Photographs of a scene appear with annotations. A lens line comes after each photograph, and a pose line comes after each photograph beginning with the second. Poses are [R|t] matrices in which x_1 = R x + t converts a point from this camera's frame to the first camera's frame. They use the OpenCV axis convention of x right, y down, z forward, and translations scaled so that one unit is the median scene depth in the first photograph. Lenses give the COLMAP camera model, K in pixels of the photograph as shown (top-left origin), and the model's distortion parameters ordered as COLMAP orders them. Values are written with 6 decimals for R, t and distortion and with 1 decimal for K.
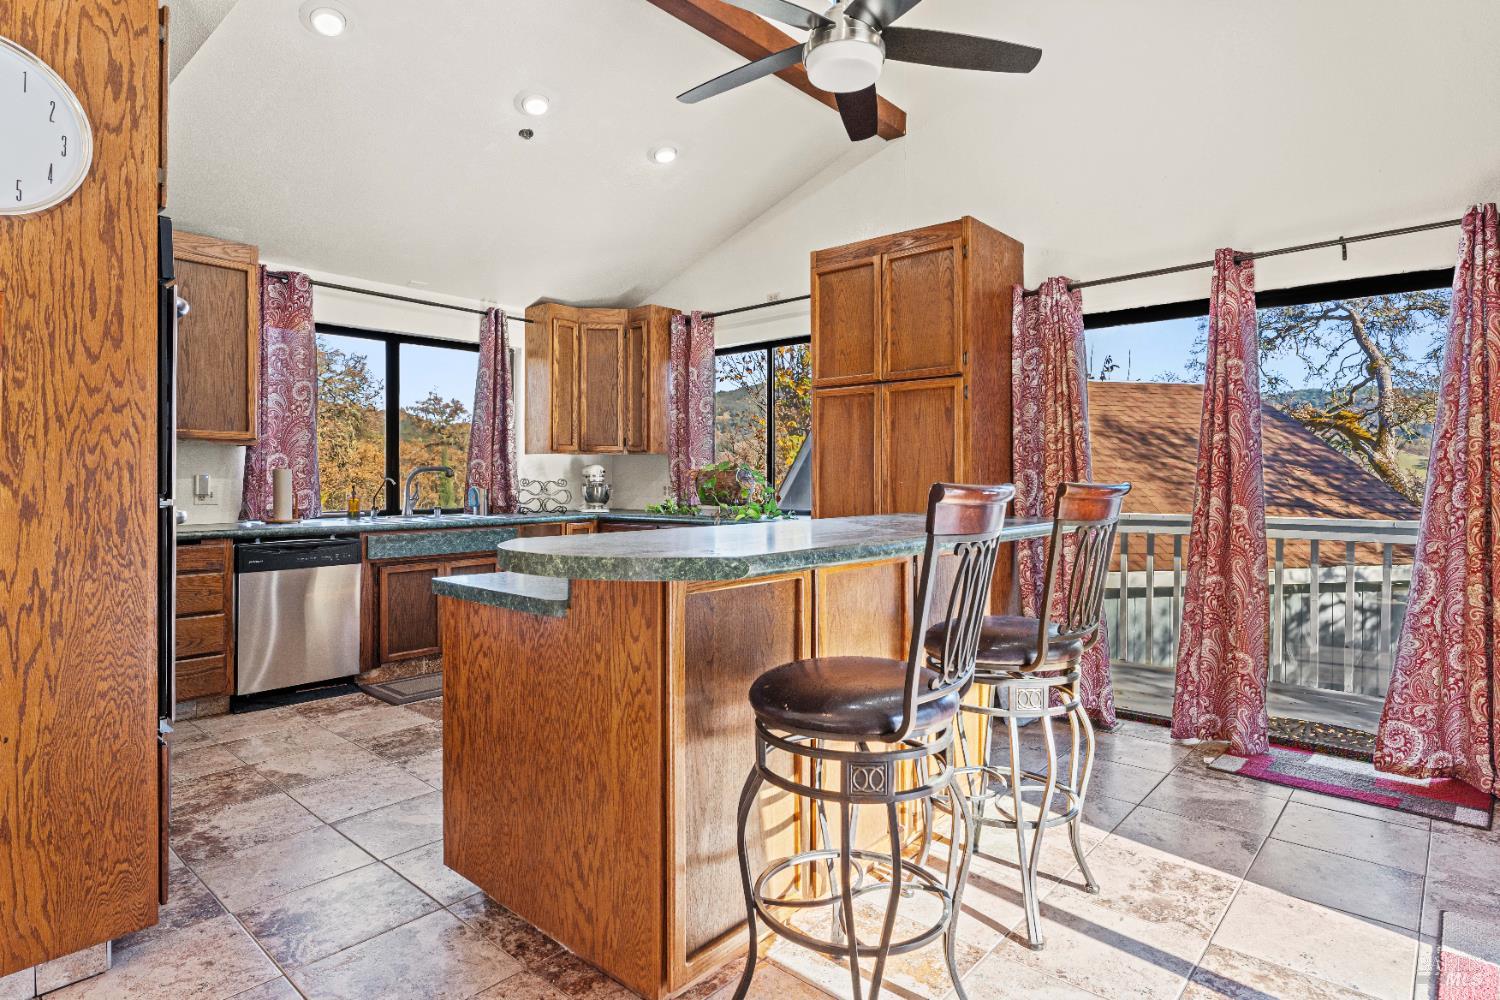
lens RADIAL K [[794.2, 0, 754.0], [0, 794.2, 480.5], [0, 0, 1]] dist [-0.016456, 0.000701]
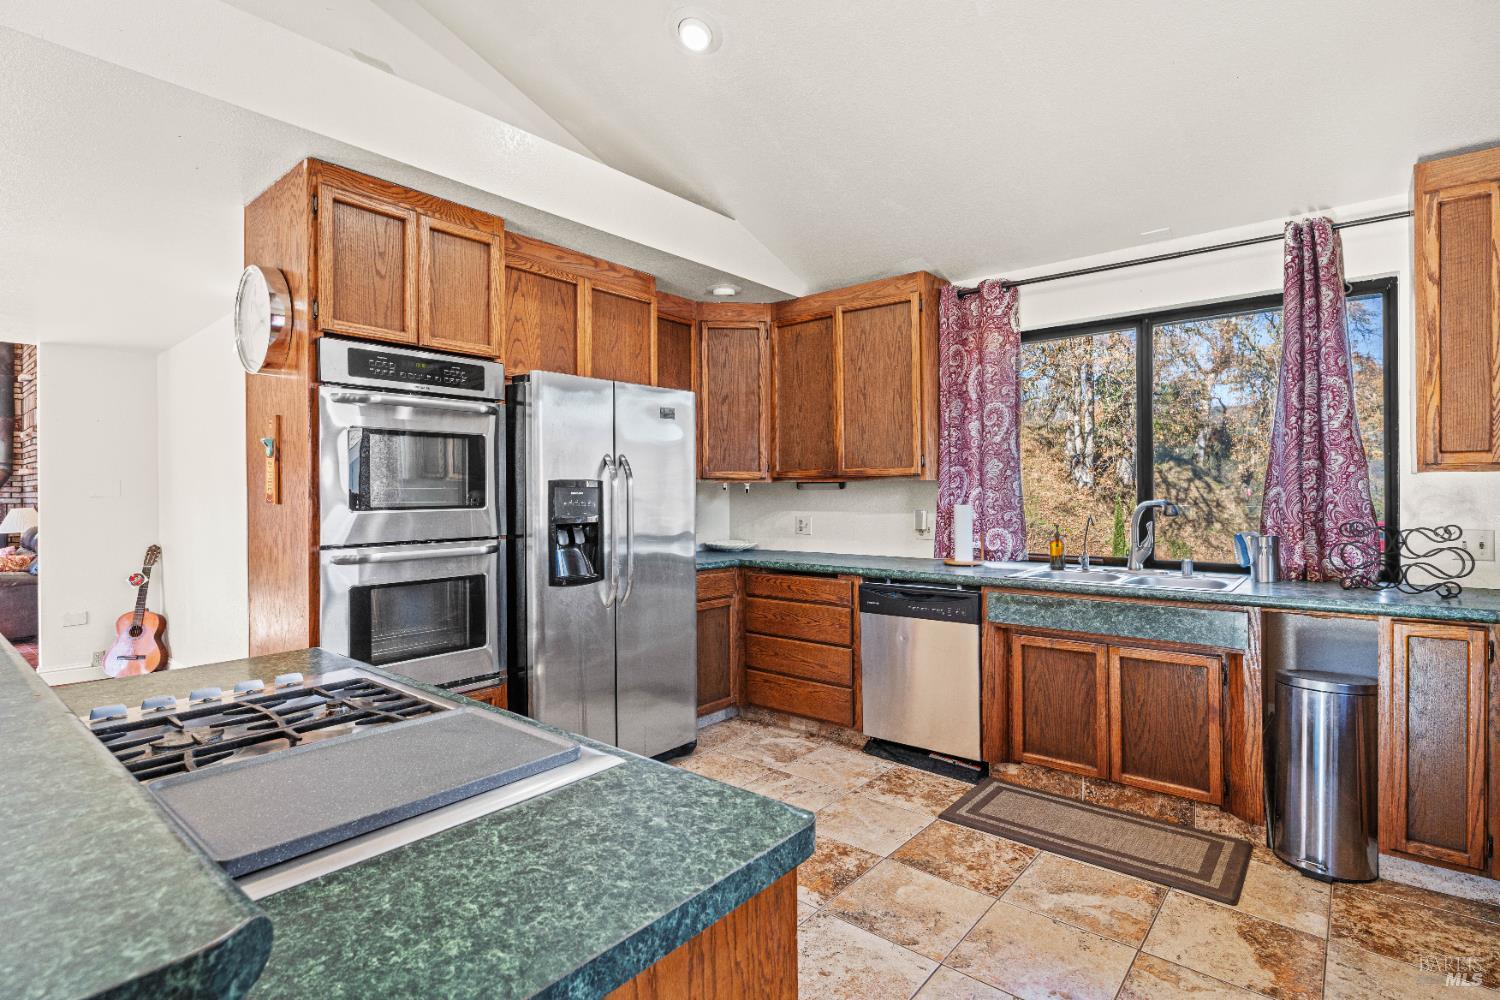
lens RADIAL K [[717.5, 0, 750.5], [0, 717.5, 499.4], [0, 0, 1]] dist [-0.009630, 0.000725]
pose [[0.025338, 0.000035, -0.999679, 0.173173], [-0.001630, 0.999999, -0.000006, -0.016556], [0.999678, 0.001629, 0.025338, 0.591496]]
